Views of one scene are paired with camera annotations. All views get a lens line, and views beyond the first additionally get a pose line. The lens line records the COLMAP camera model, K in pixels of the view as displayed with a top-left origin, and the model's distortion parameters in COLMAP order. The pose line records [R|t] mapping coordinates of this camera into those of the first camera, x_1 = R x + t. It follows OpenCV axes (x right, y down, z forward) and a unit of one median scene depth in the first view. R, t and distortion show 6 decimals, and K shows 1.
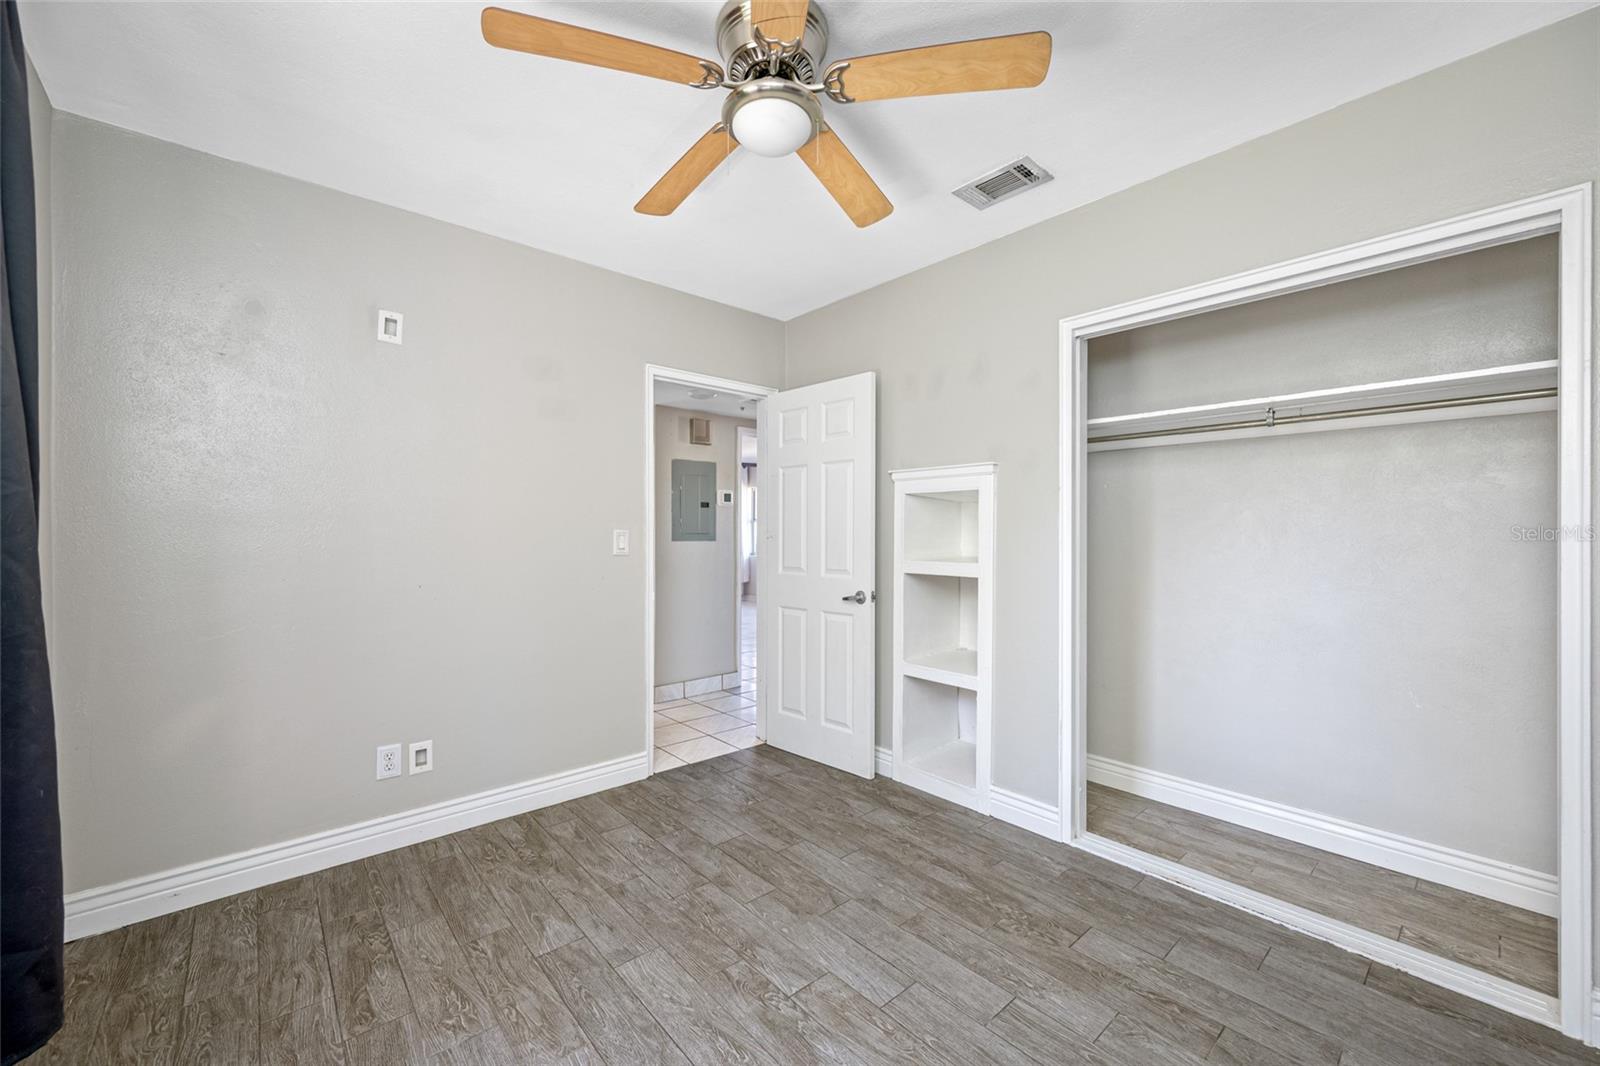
lens RADIAL K [[633.2, 0, 804.4], [0, 633.2, 531.2], [0, 0, 1]] dist [0.002082, 0.000238]
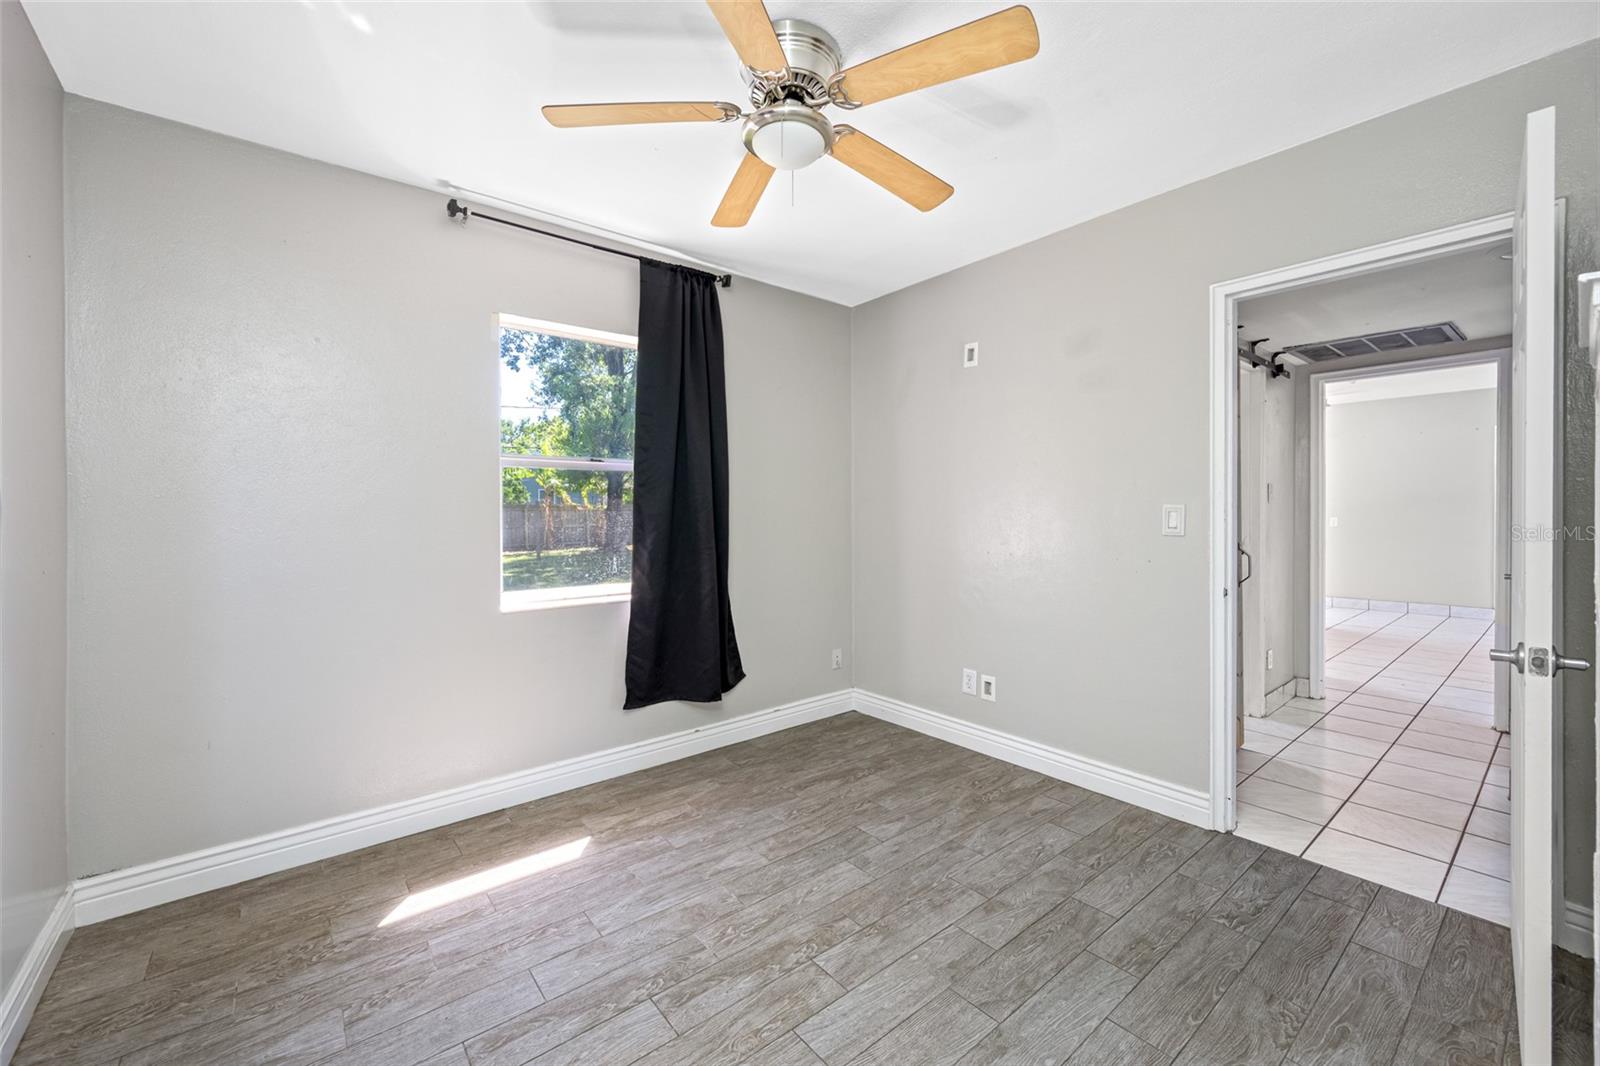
lens RADIAL K [[642.5, 0, 798.1], [0, 642.5, 522.6], [0, 0, 1]] dist [0.007766, 0.000064]
pose [[-0.046204, 0.016776, -0.998791, 0.744573], [0.012141, 0.999795, 0.016232, 0.007189], [0.998858, -0.011377, -0.046398, 0.764371]]
